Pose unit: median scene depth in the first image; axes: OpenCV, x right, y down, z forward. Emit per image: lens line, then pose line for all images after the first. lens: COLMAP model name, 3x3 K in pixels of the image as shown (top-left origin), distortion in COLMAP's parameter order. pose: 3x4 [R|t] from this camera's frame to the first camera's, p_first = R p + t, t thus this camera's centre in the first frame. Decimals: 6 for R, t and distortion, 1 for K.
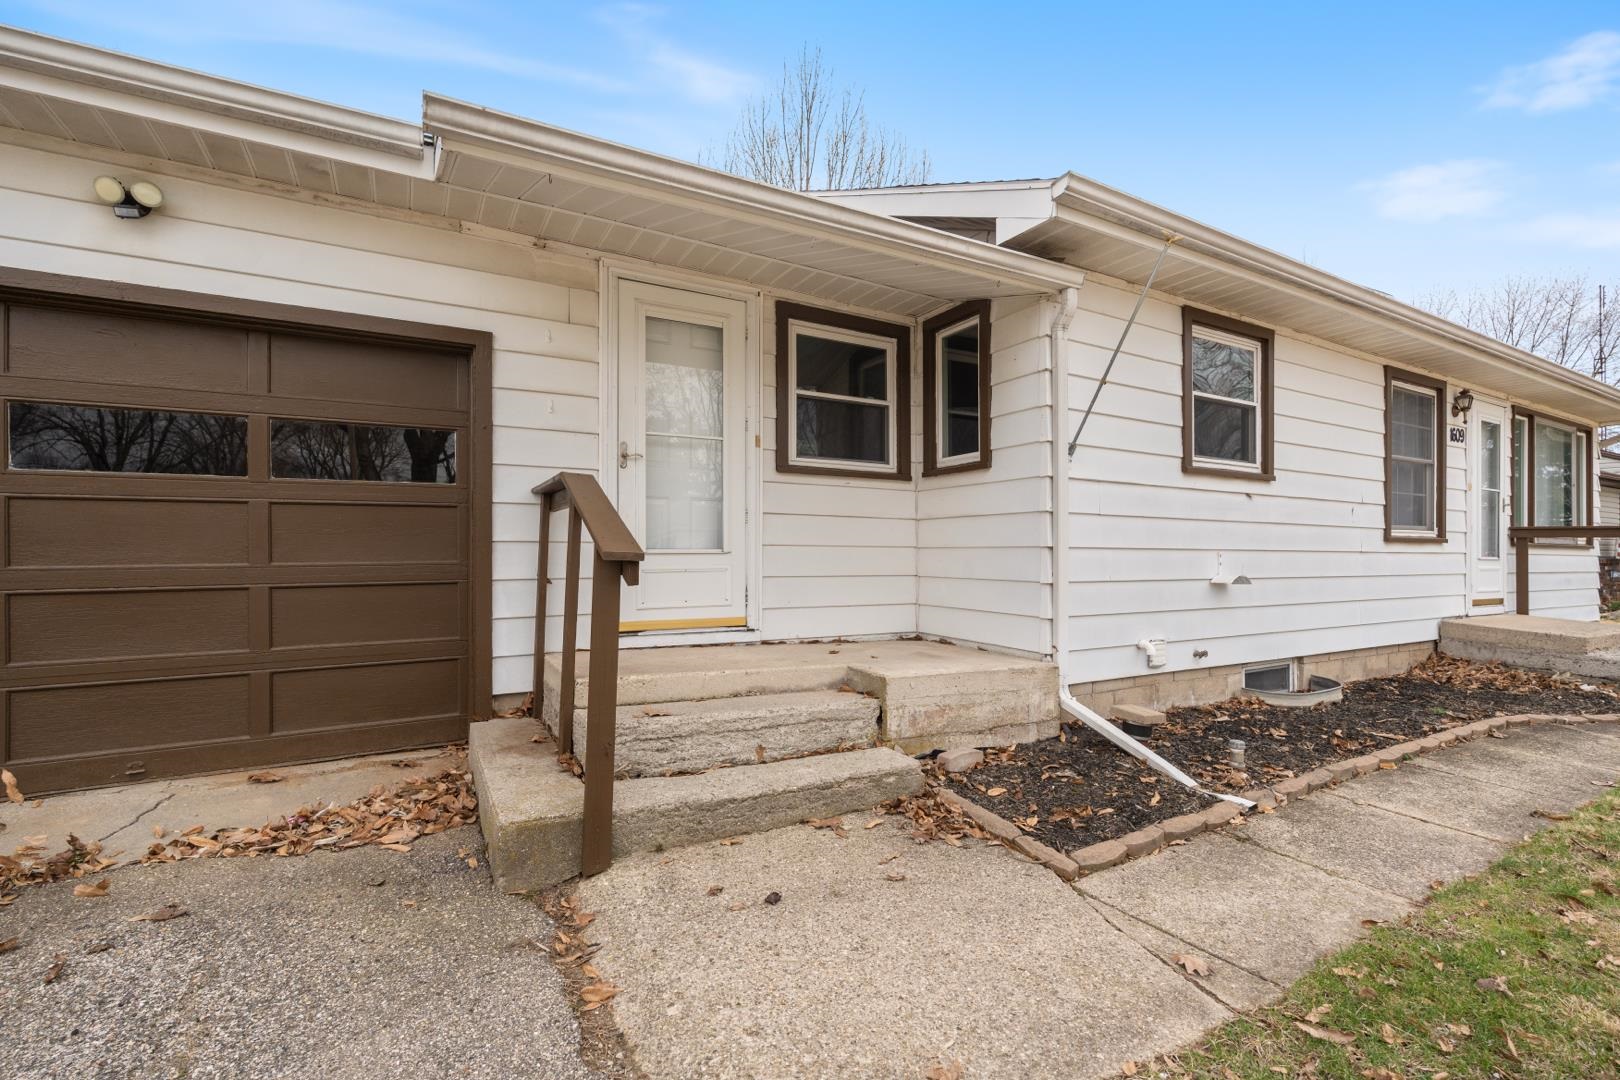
lens RADIAL K [[712.8, 0, 814.9], [0, 712.8, 547.2], [0, 0, 1]] dist [0.003163, 0.000226]
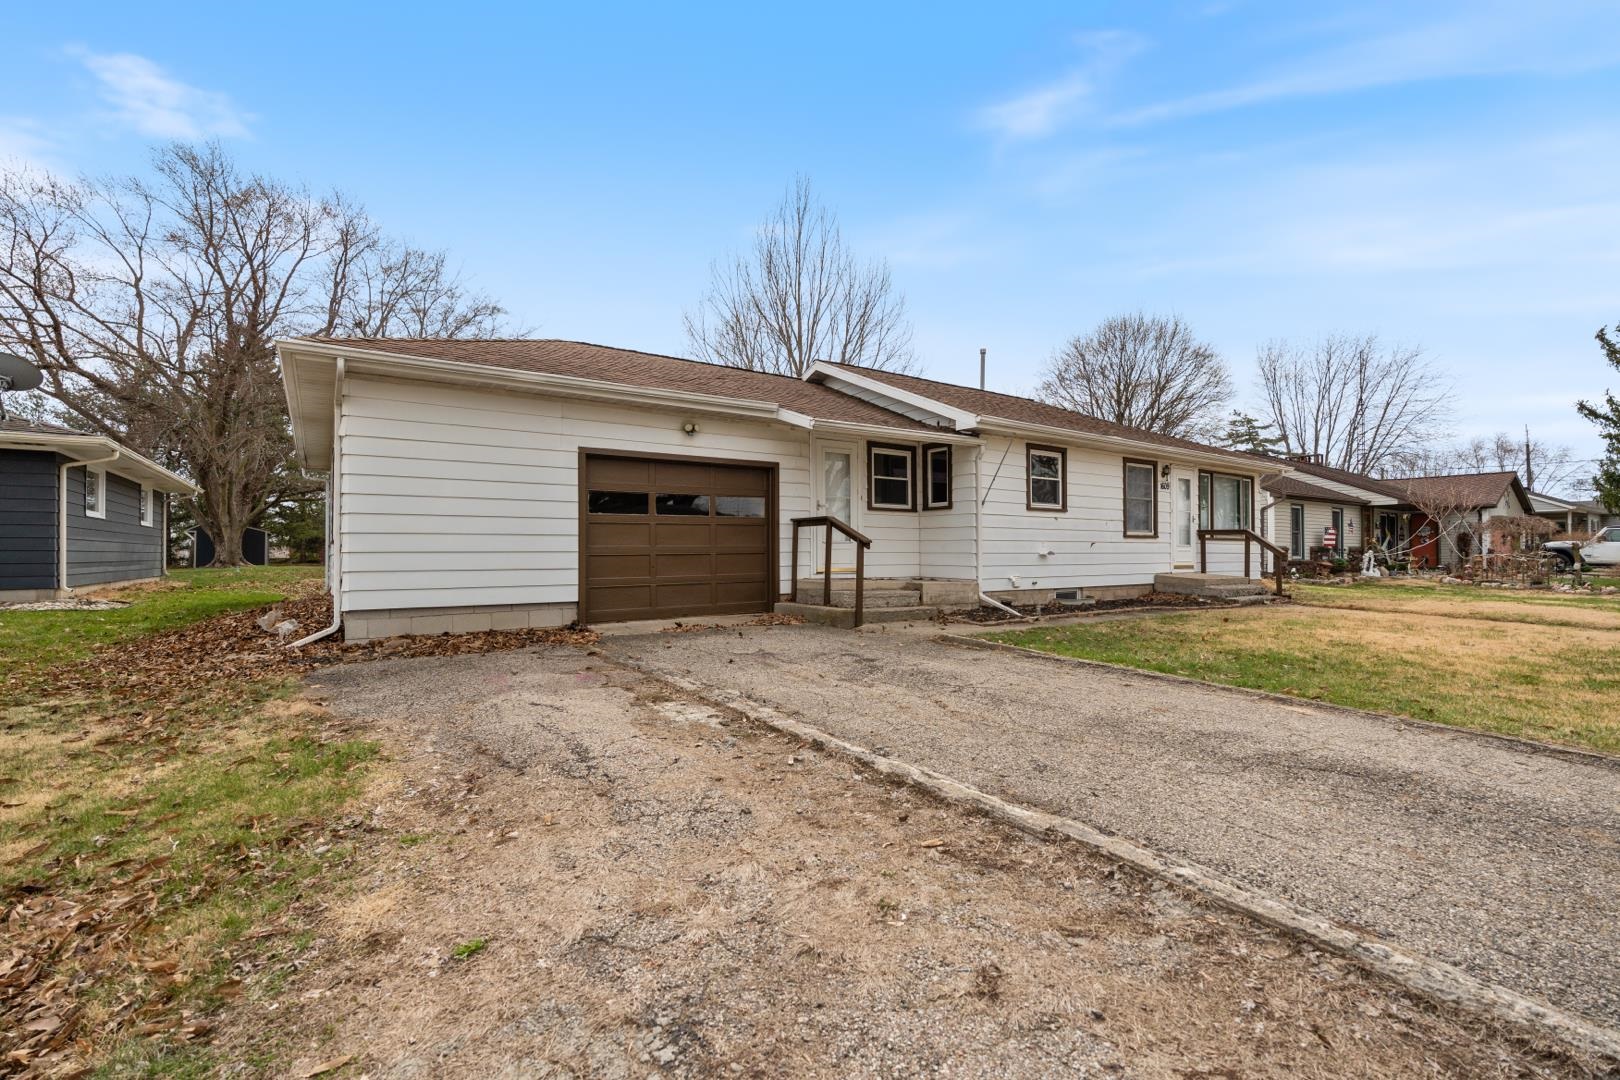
lens RADIAL K [[712.8, 0, 807.3], [0, 712.8, 540.0], [0, 0, 1]] dist [0.003163, 0.000226]
pose [[0.995816, -0.003234, 0.091324, -0.447077], [0.003765, 0.999977, -0.005640, 0.011017], [-0.091303, 0.005960, 0.995805, -1.322324]]
